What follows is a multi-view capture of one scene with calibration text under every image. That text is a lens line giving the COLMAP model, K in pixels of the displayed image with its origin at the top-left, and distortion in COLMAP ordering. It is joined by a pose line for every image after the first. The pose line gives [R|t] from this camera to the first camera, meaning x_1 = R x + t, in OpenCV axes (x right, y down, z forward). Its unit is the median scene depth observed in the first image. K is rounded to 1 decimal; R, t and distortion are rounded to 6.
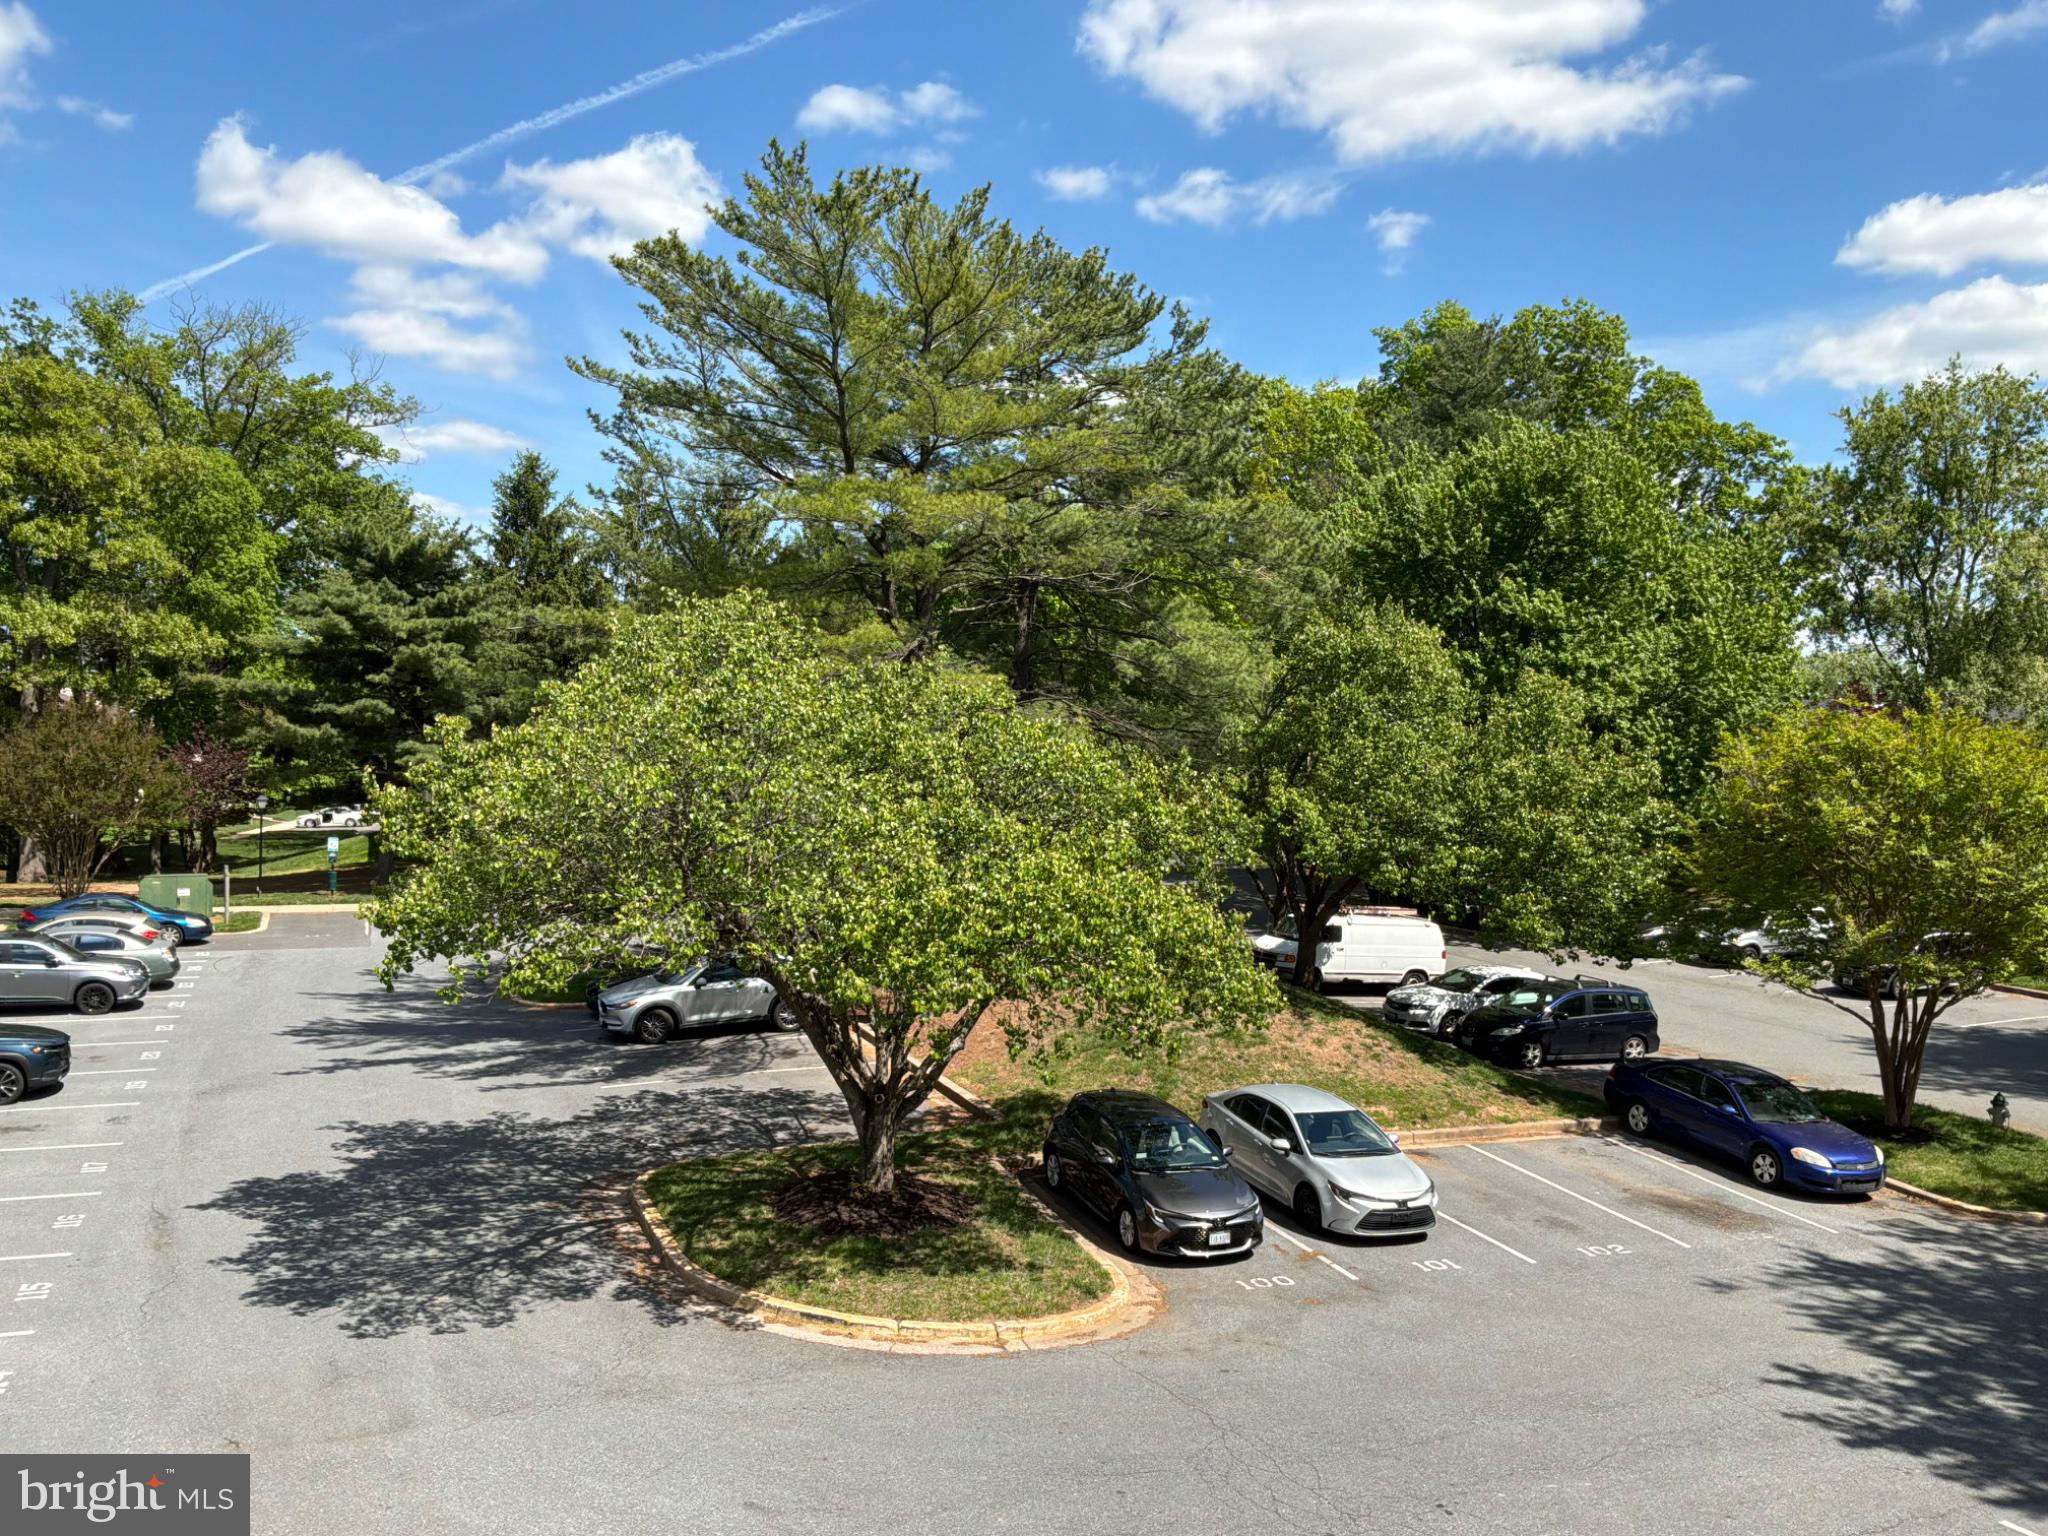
lens RADIAL K [[1695.0, 0, 1033.8], [0, 1695.0, 773.4], [0, 0, 1]] dist [0.098552, -0.195325]
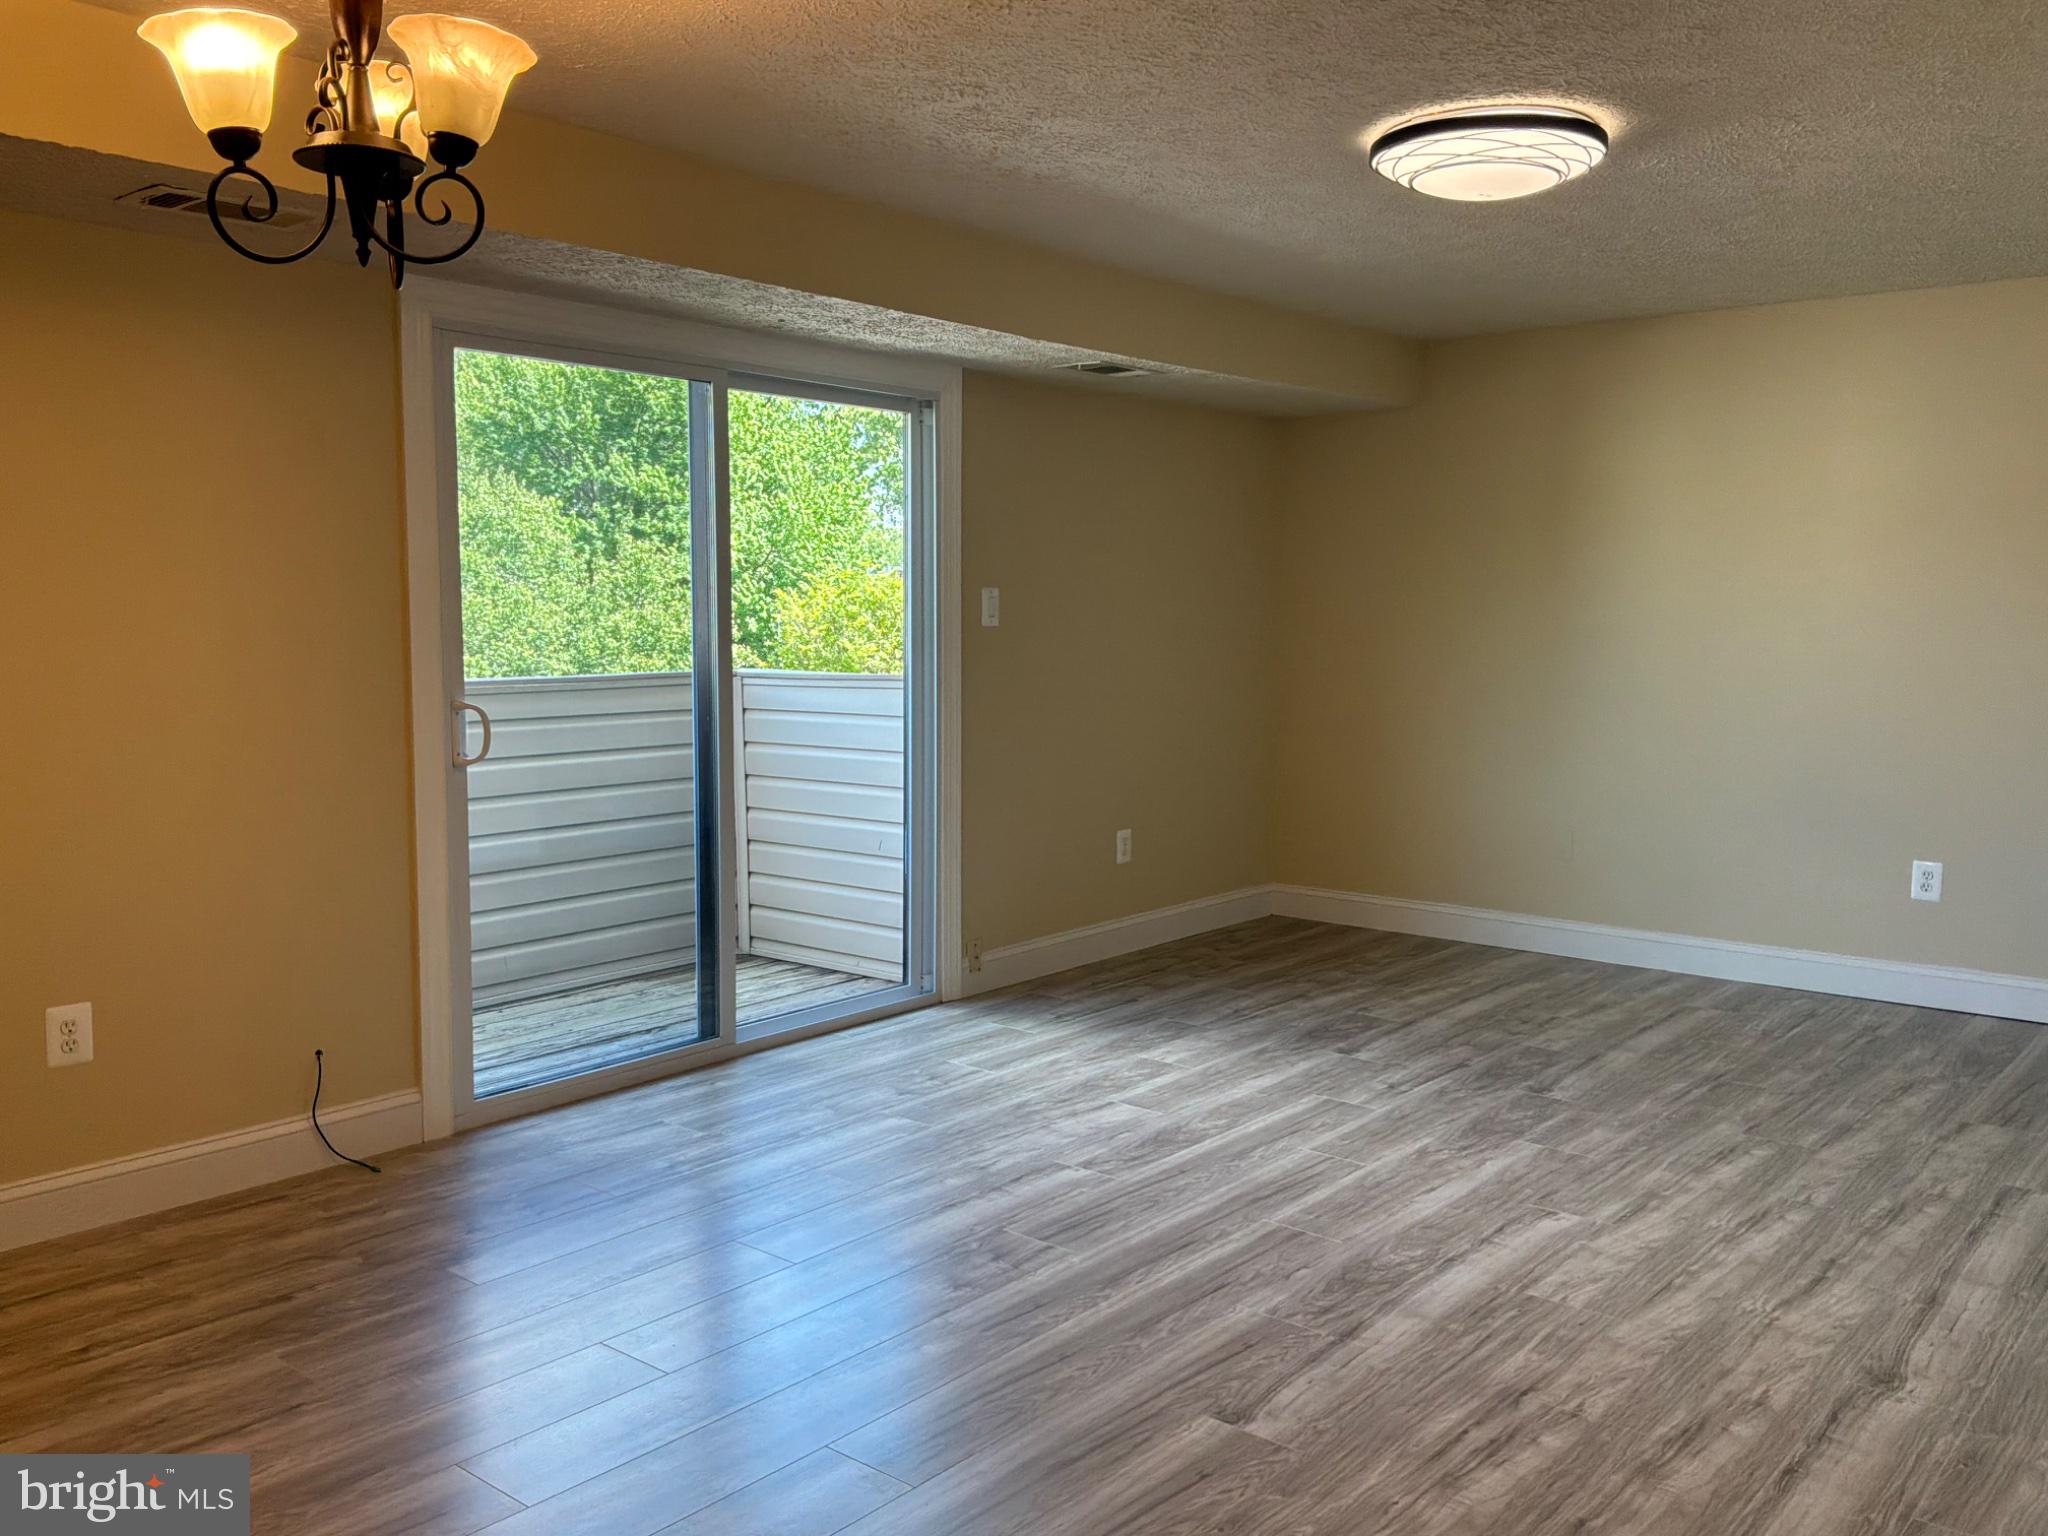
lens RADIAL K [[1695.0, 0, 1016.9], [0, 1695.0, 784.6], [0, 0, 1]] dist [0.098552, -0.195325]
pose [[0.886808, -0.060271, 0.458191, -0.013678], [0.022522, 0.995917, 0.087414, 0.009687], [-0.461589, -0.067200, 0.884545, -0.130071]]
